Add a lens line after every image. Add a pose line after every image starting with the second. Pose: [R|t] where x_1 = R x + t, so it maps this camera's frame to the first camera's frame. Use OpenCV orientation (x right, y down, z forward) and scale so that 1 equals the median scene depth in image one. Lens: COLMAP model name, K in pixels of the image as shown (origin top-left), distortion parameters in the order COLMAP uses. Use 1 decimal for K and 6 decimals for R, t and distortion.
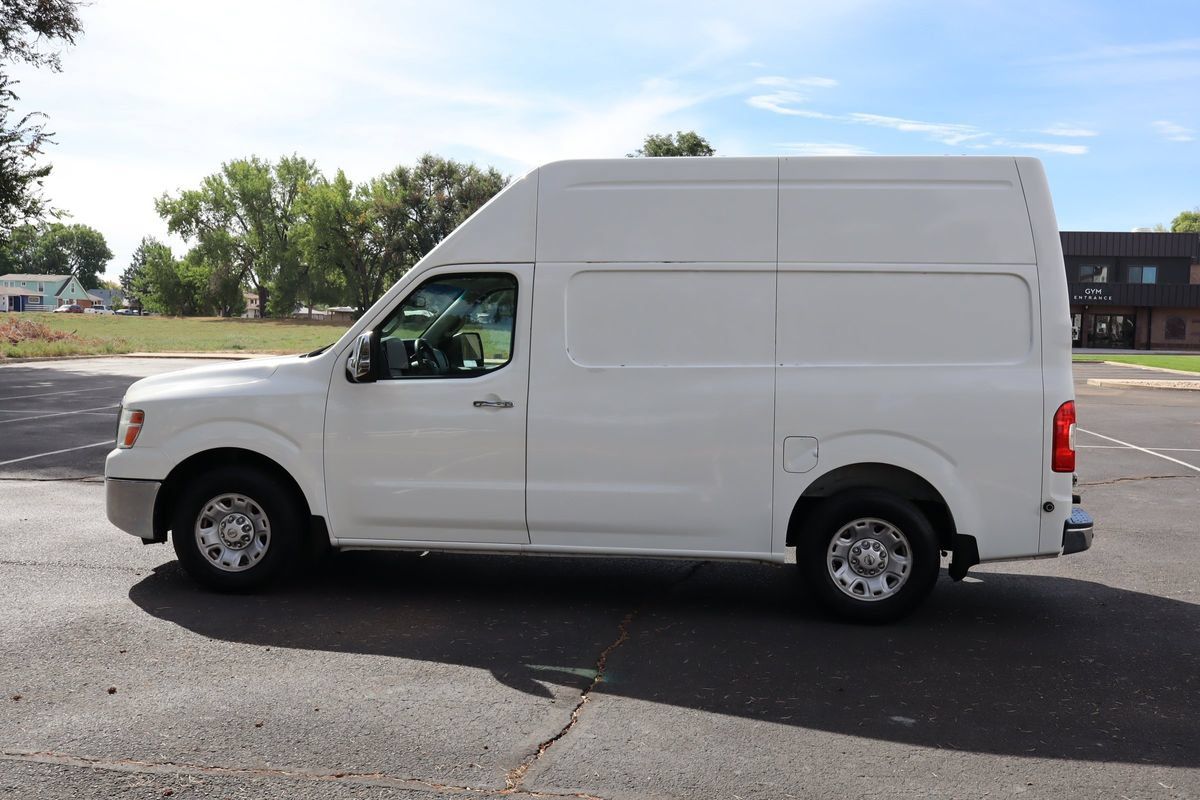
lens RADIAL K [[1110.6, 0, 600.0], [0, 1110.6, 400.0], [0, 0, 1]] dist [0.017312, -0.016916]
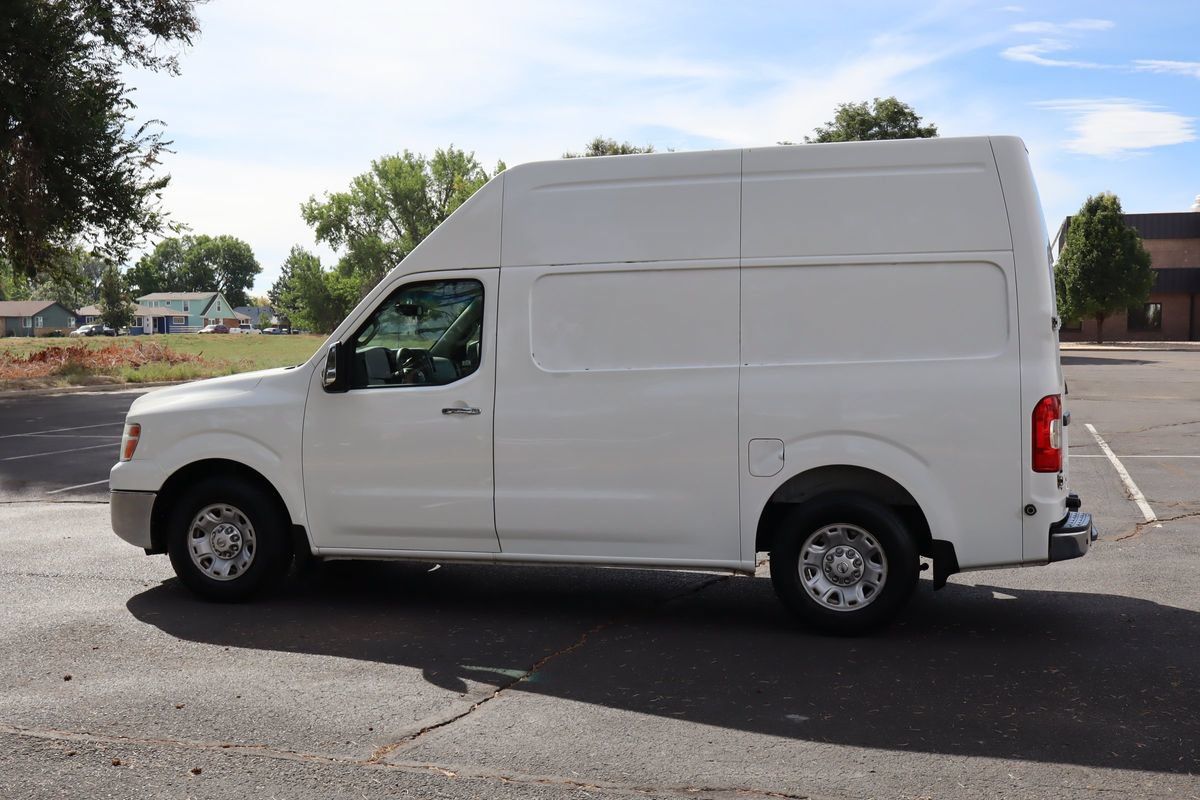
lens RADIAL K [[1312.3, 0, 600.0], [0, 1312.3, 400.0], [0, 0, 1]] dist [0.014644, -0.020289]
pose [[0.986466, -0.019486, -0.162804, 0.210040], [0.016766, 0.999696, -0.018065, 0.016488], [0.163107, 0.015091, 0.986493, -0.132478]]
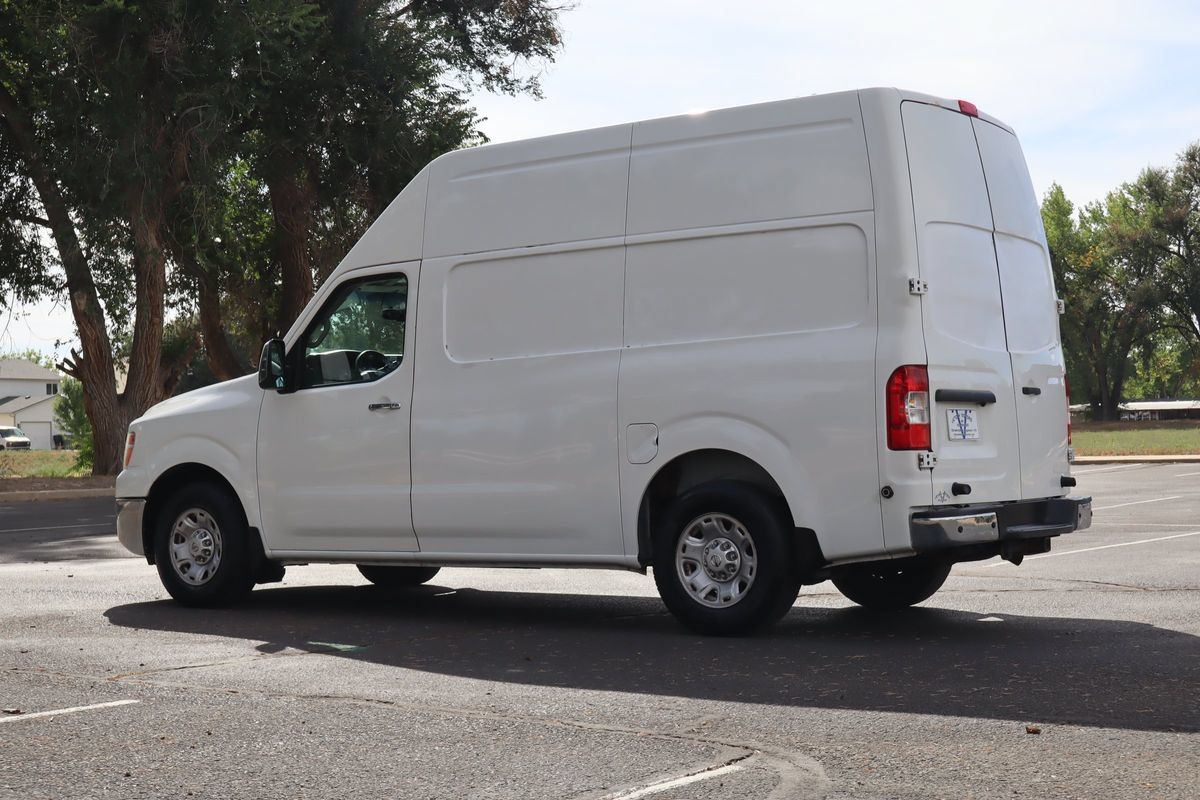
lens RADIAL K [[1814.2, 0, 600.0], [0, 1814.2, 400.0], [0, 0, 1]] dist [0.008803, -0.016806]
pose [[0.873700, -0.048453, -0.484046, 0.810270], [0.005240, 0.995907, -0.090232, 0.137356], [0.486437, 0.076299, 0.870378, -0.283209]]
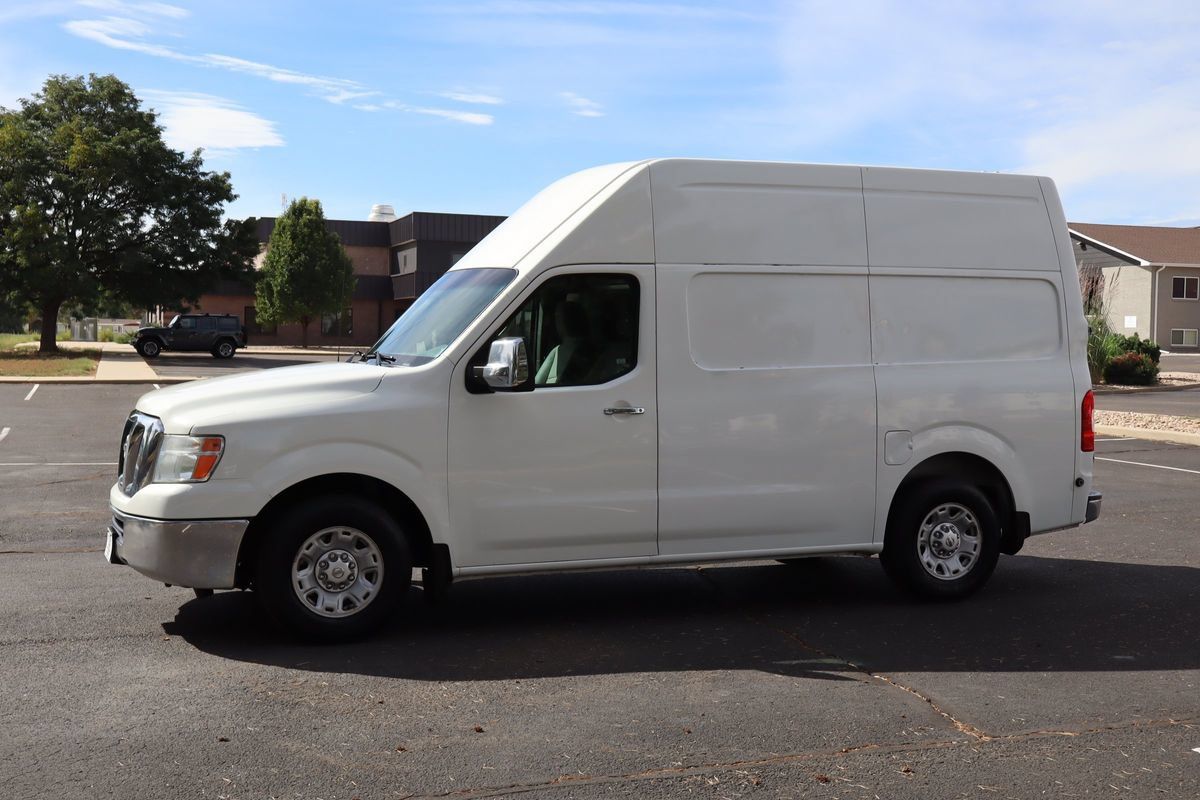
lens RADIAL K [[1400.2, 0, 600.0], [0, 1400.2, 400.0], [0, 0, 1]] dist [0.005221, -0.004371]
pose [[0.888347, -0.031520, 0.458090, -0.641799], [0.038070, 0.999262, -0.005071, -0.000548], [-0.457592, 0.021945, 0.888892, -0.057845]]
